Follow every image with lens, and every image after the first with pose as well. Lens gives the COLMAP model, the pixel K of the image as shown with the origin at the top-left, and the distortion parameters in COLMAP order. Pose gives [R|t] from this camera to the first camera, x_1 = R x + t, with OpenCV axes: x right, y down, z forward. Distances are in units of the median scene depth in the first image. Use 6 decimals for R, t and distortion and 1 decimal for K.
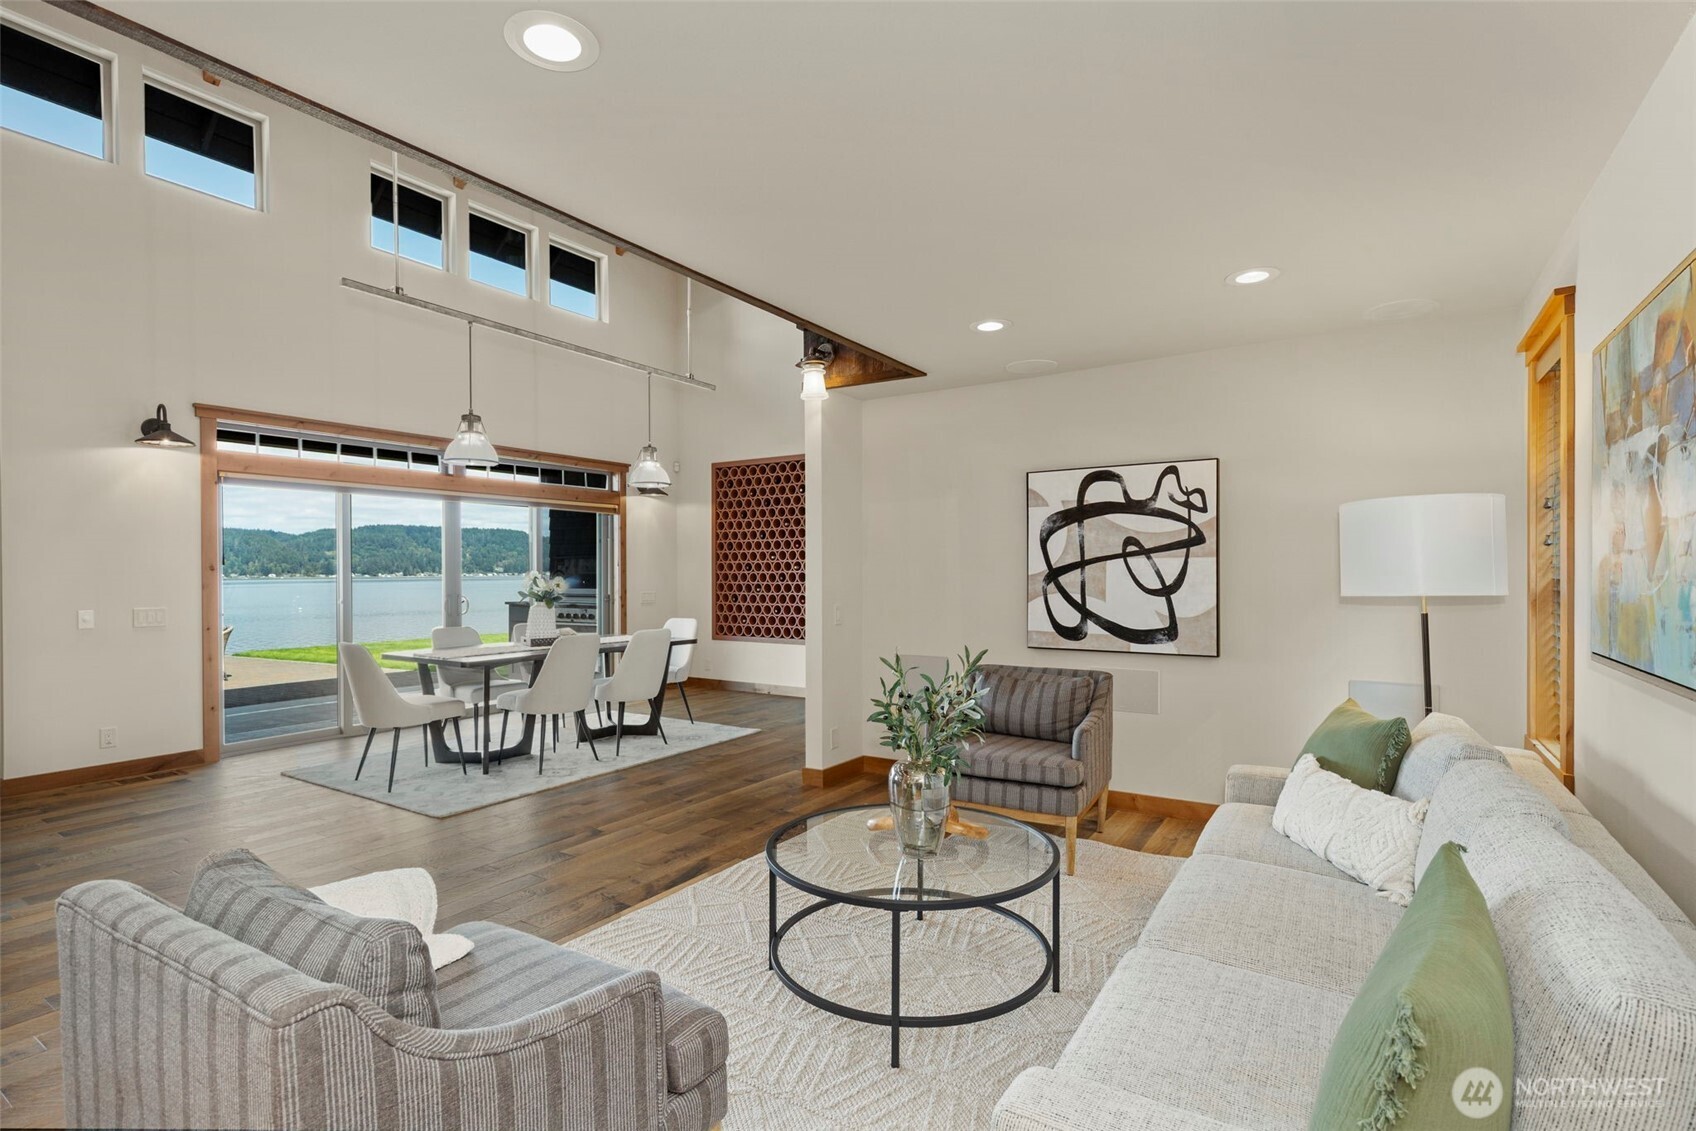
lens RADIAL K [[805.9, 0, 848.0], [0, 805.9, 565.5], [0, 0, 1]] dist [0.006229, 0.000431]
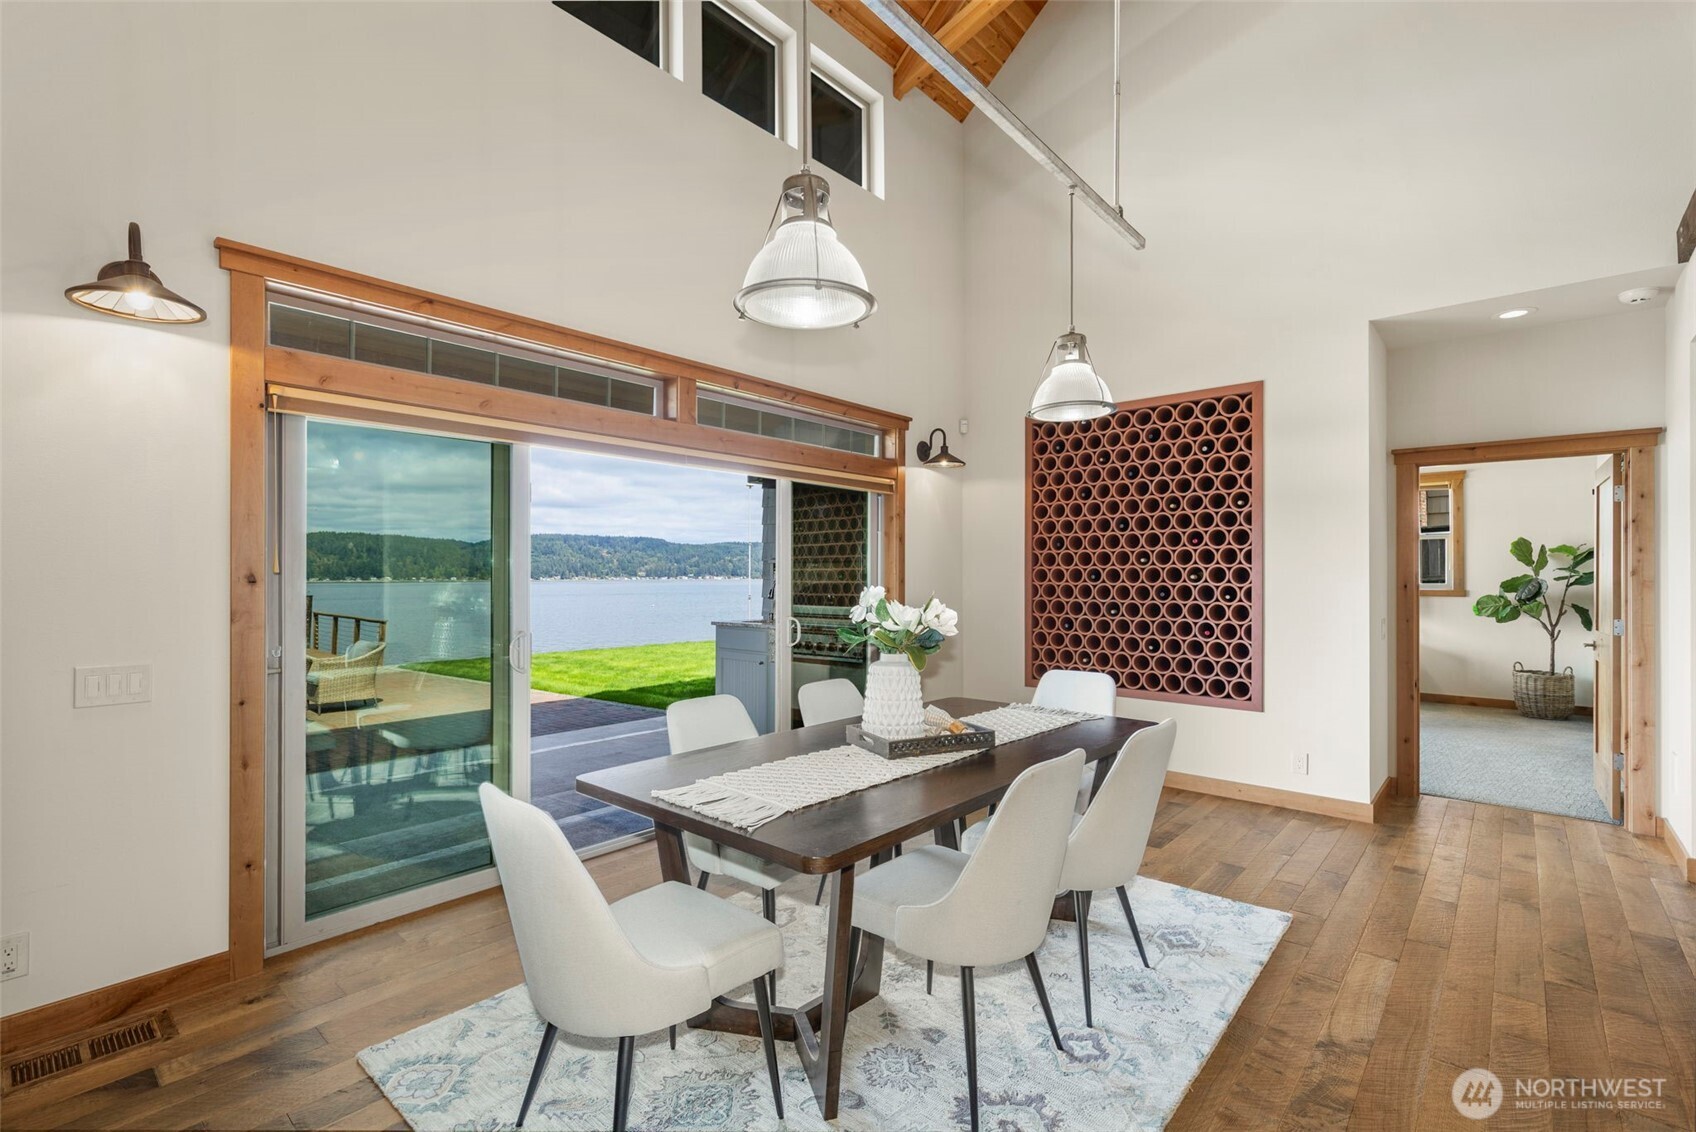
lens RADIAL K [[765.6, 0, 848.0], [0, 765.6, 566.0], [0, 0, 1]] dist [-0.011566, 0.000294]
pose [[0.989725, 0.001522, -0.142979, -0.230382], [-0.002474, 0.999976, -0.006477, -0.001367], [0.142965, 0.006764, 0.989705, 0.378527]]
